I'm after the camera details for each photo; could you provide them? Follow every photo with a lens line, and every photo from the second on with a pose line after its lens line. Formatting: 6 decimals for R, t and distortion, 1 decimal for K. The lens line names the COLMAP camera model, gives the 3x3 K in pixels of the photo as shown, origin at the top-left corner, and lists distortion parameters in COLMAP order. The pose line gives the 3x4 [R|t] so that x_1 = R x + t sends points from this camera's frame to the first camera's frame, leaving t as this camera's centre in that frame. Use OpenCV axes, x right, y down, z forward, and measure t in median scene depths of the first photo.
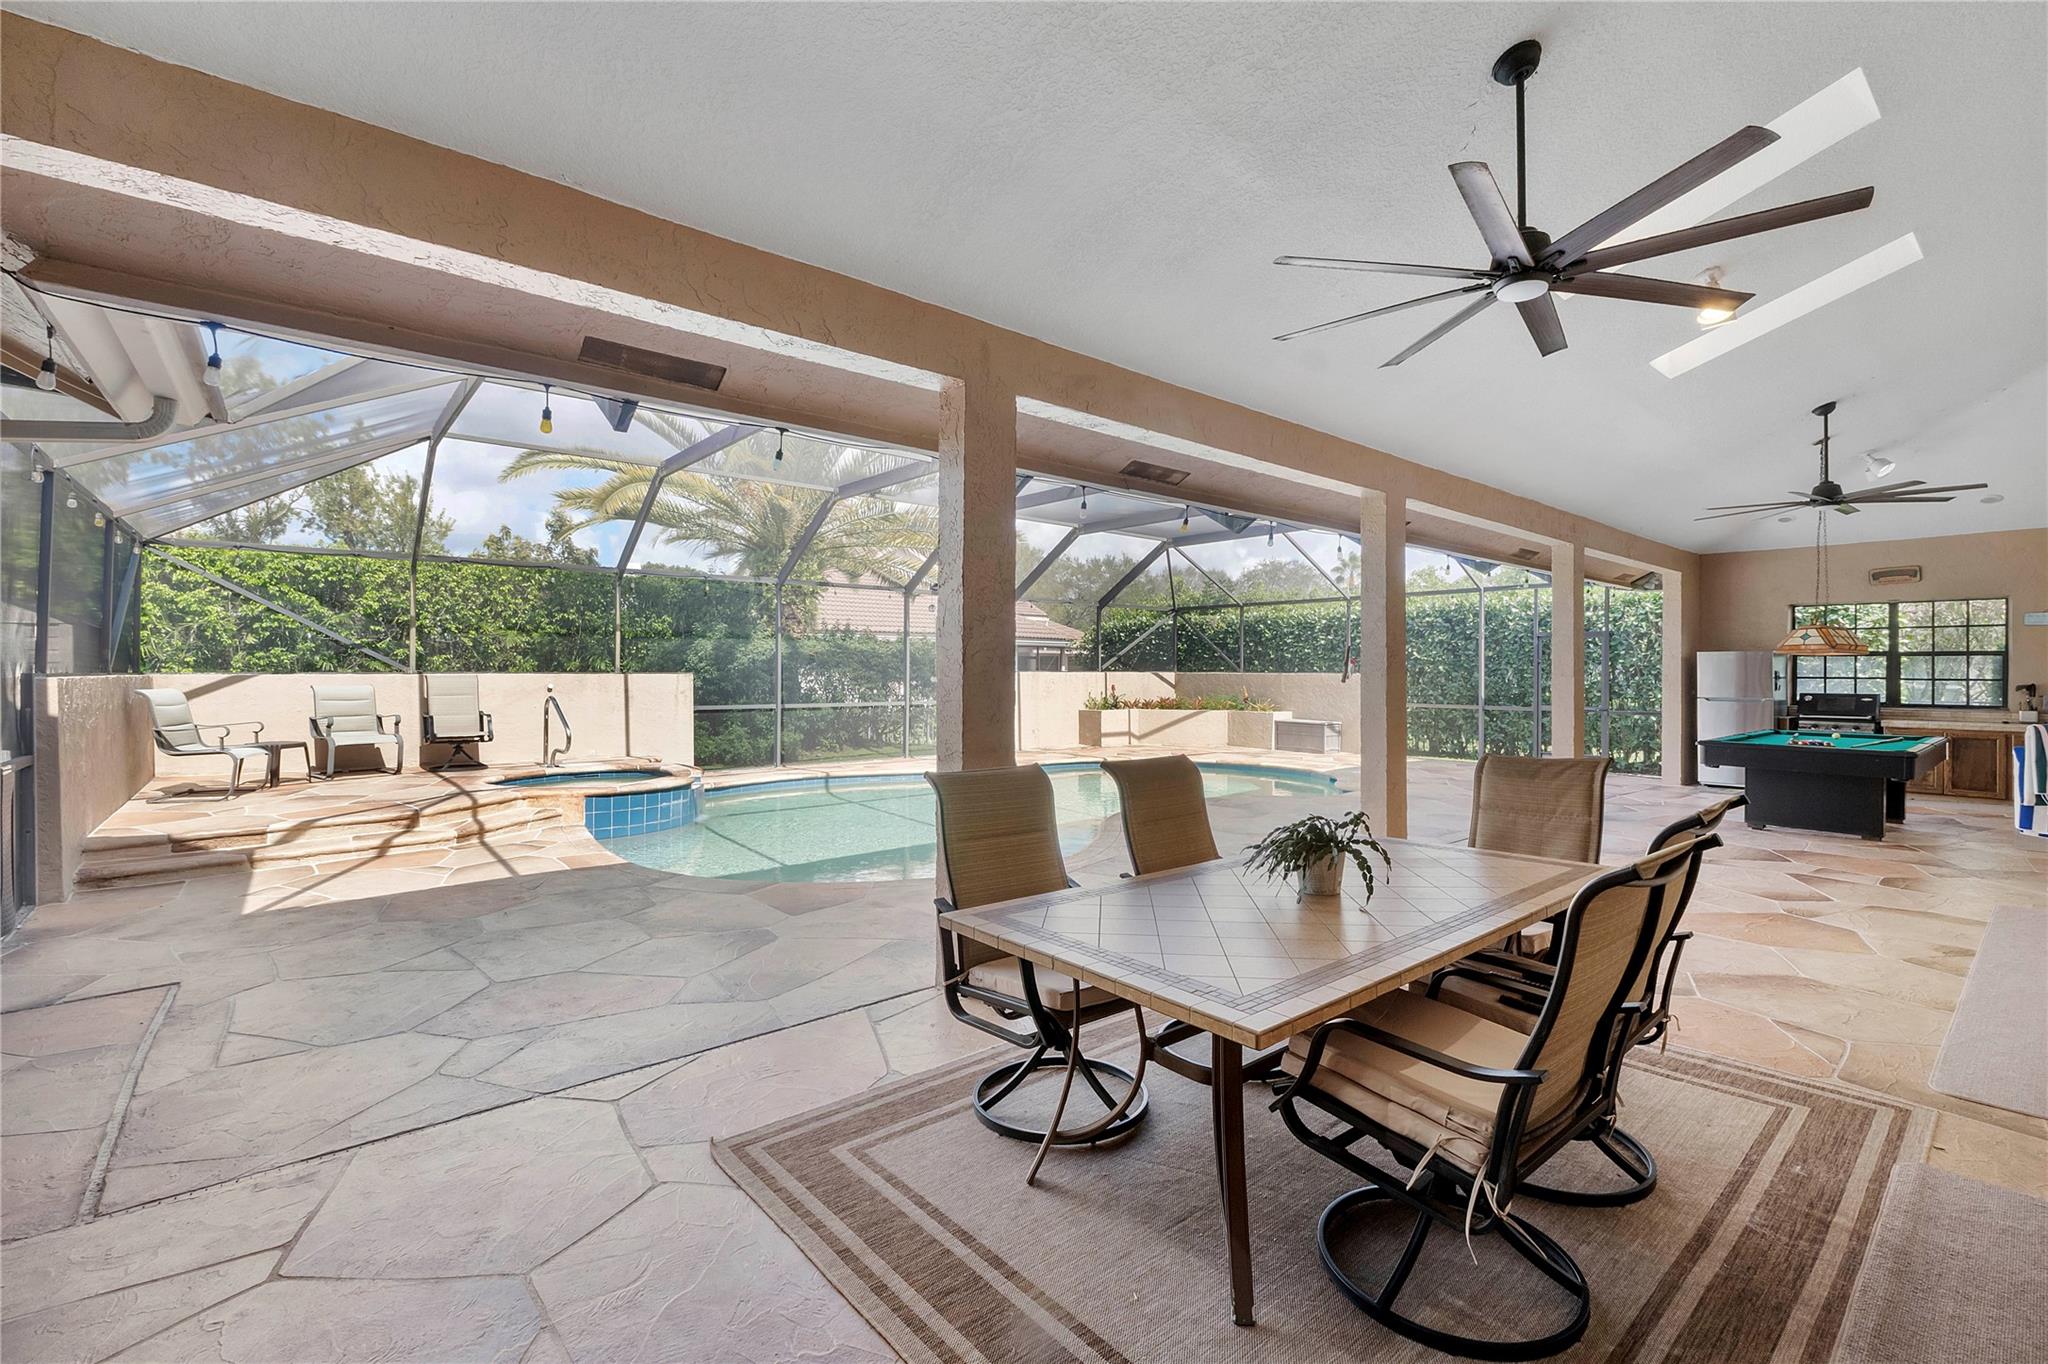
lens RADIAL K [[879.7, 0, 1024.0], [0, 879.7, 682.0], [0, 0, 1]] dist [-0.002073, -0.000206]
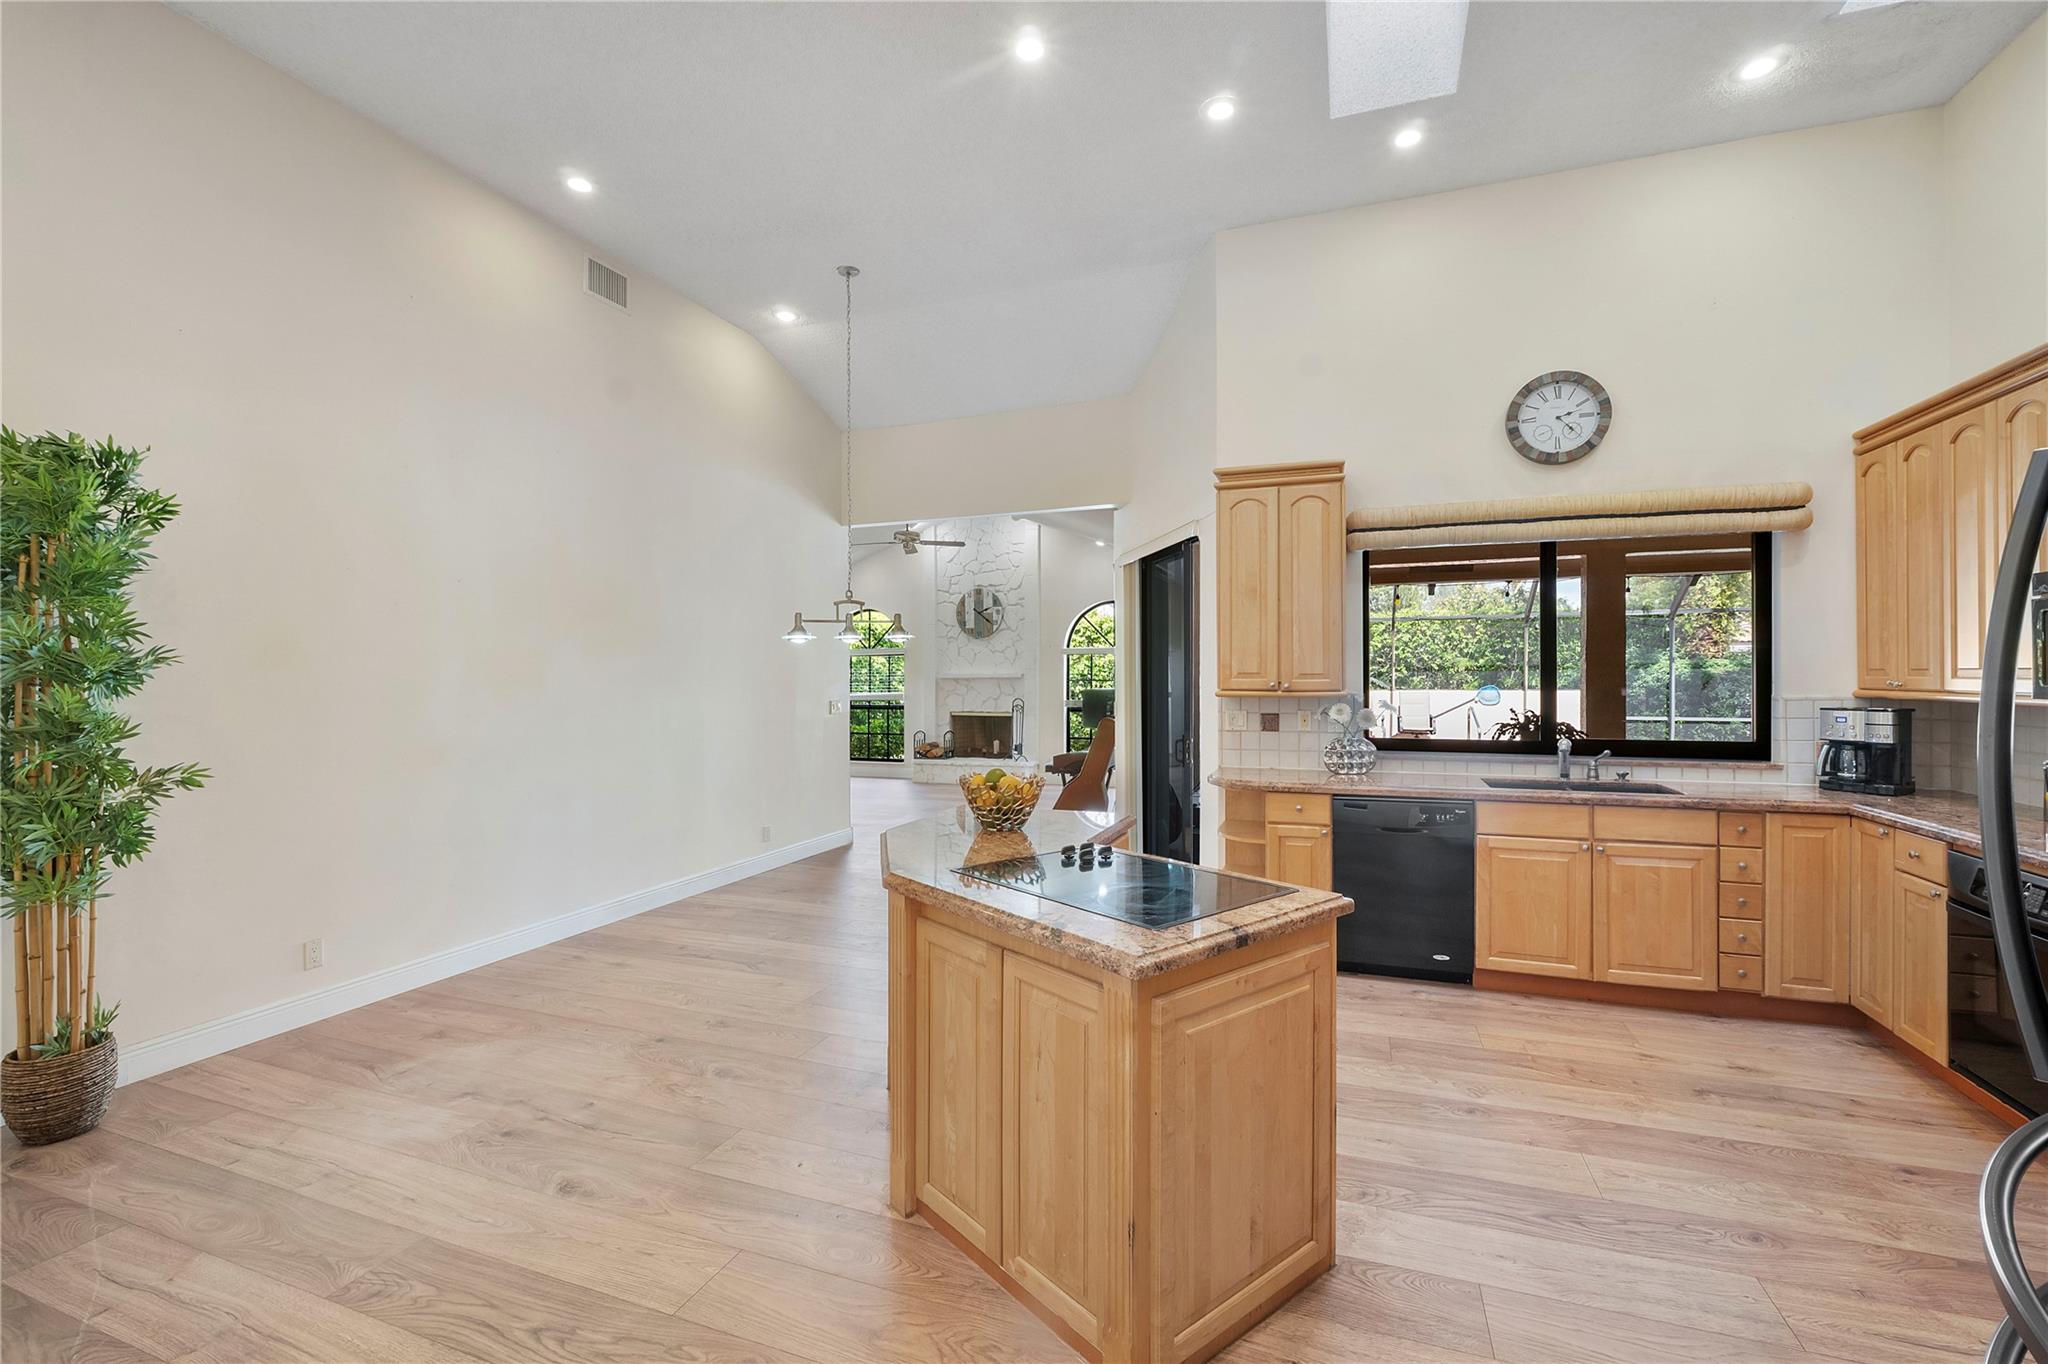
lens RADIAL K [[879.7, 0, 1024.0], [0, 879.7, 682.0], [0, 0, 1]] dist [-0.002073, -0.000206]
pose [[0.498668, -0.000561, -0.866793, 0.289937], [-0.007906, 0.999955, -0.005195, -0.008313], [0.866757, 0.009444, 0.498641, -0.313790]]
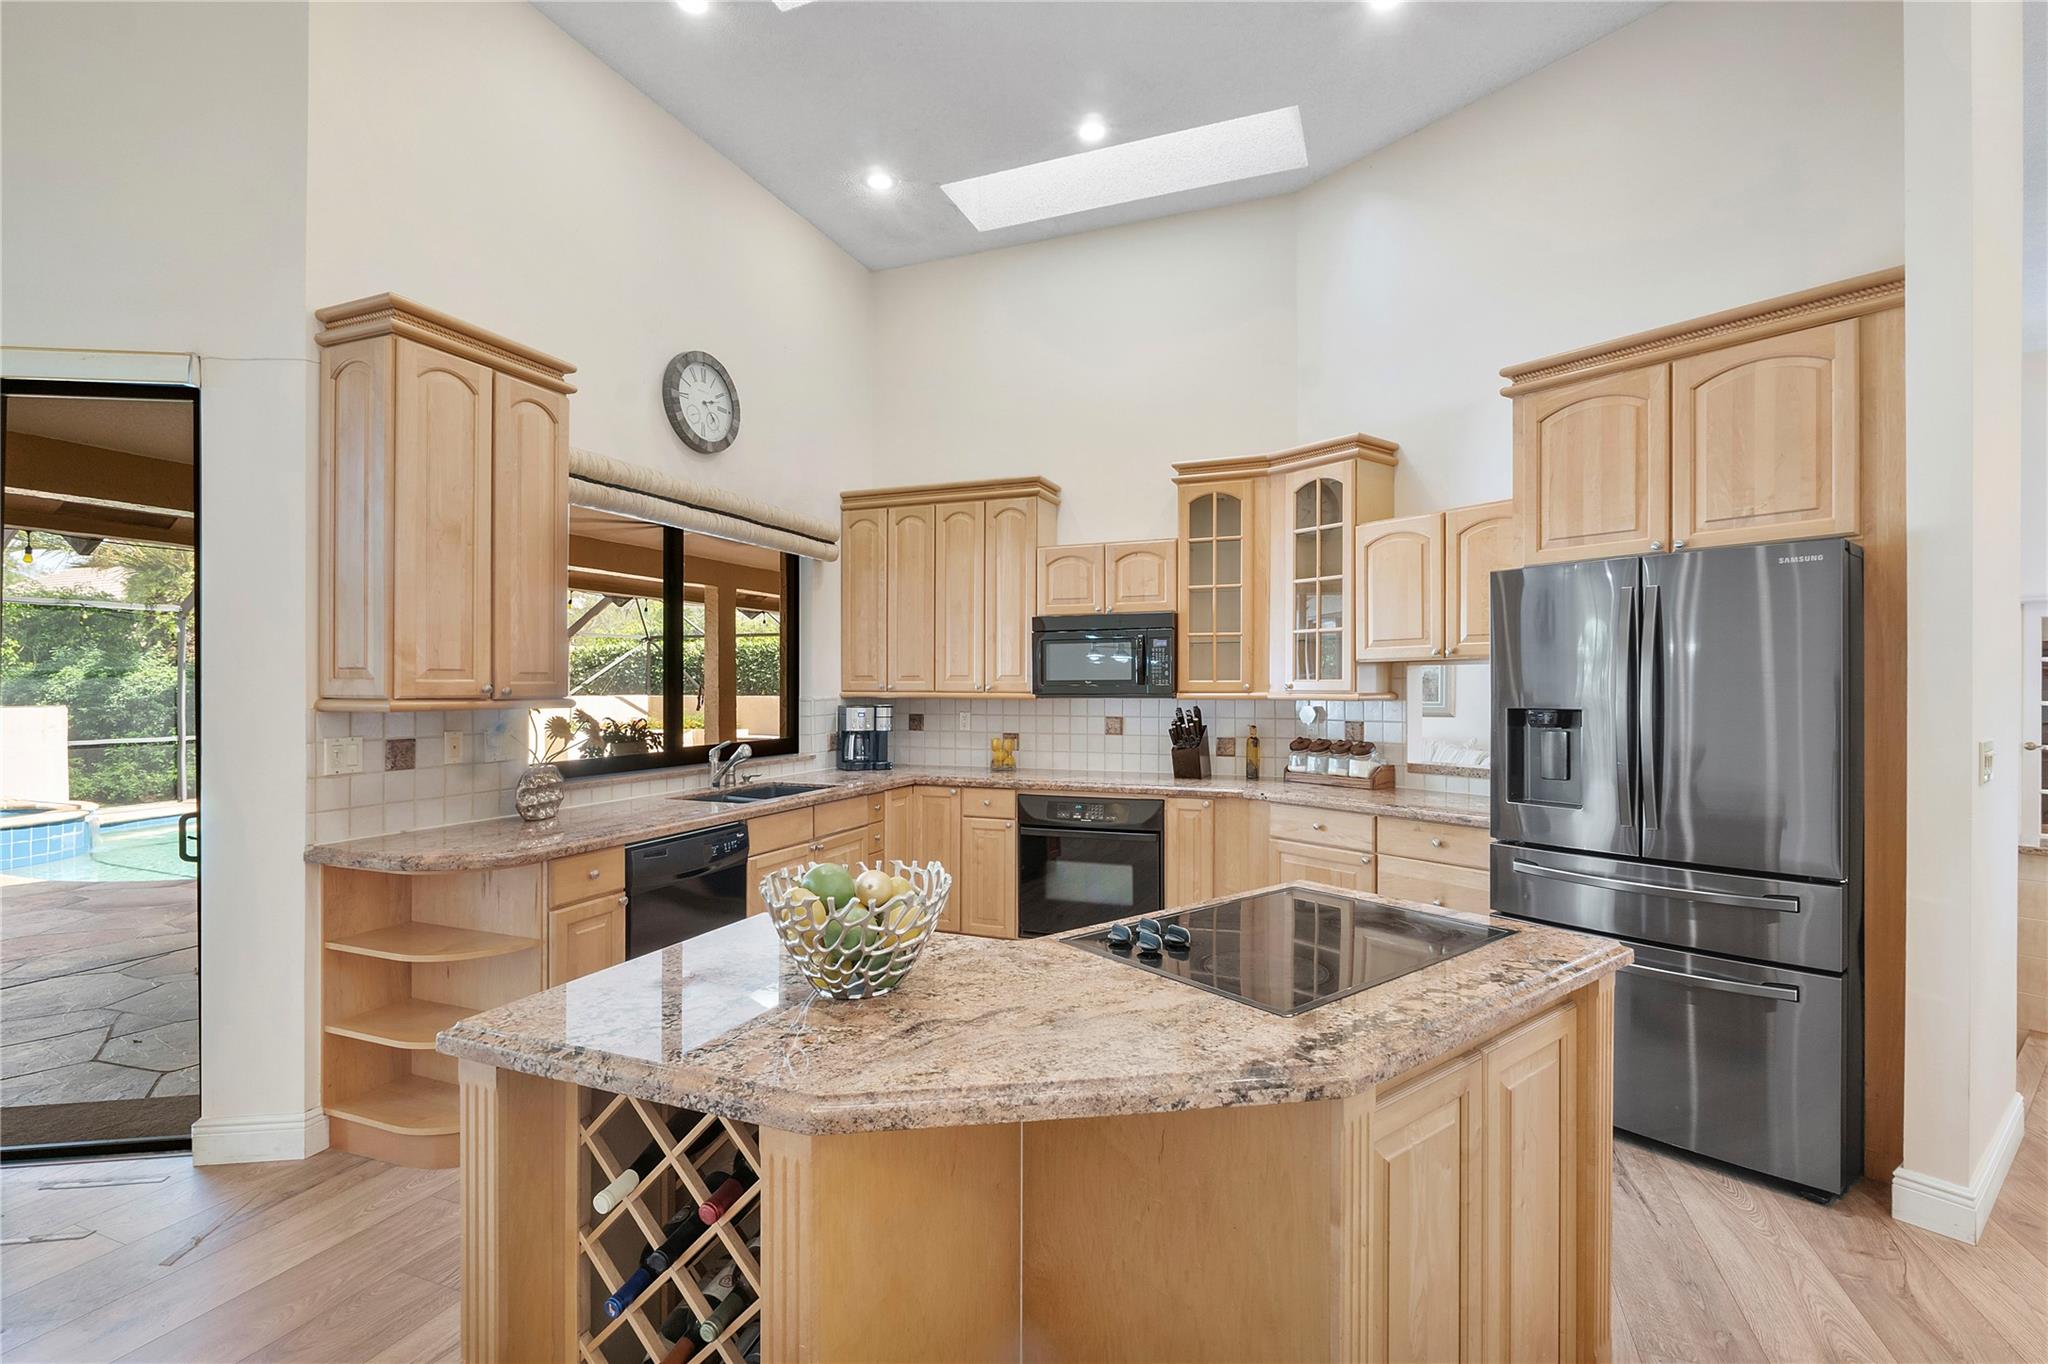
lens RADIAL K [[929.6, 0, 1024.0], [0, 929.6, 682.0], [0, 0, 1]] dist [-0.018238, 0.000100]
pose [[0.878440, -0.004845, 0.477828, 0.051608], [0.013595, 0.999797, -0.014855, -0.006653], [-0.477659, 0.019545, 0.878328, -0.313520]]
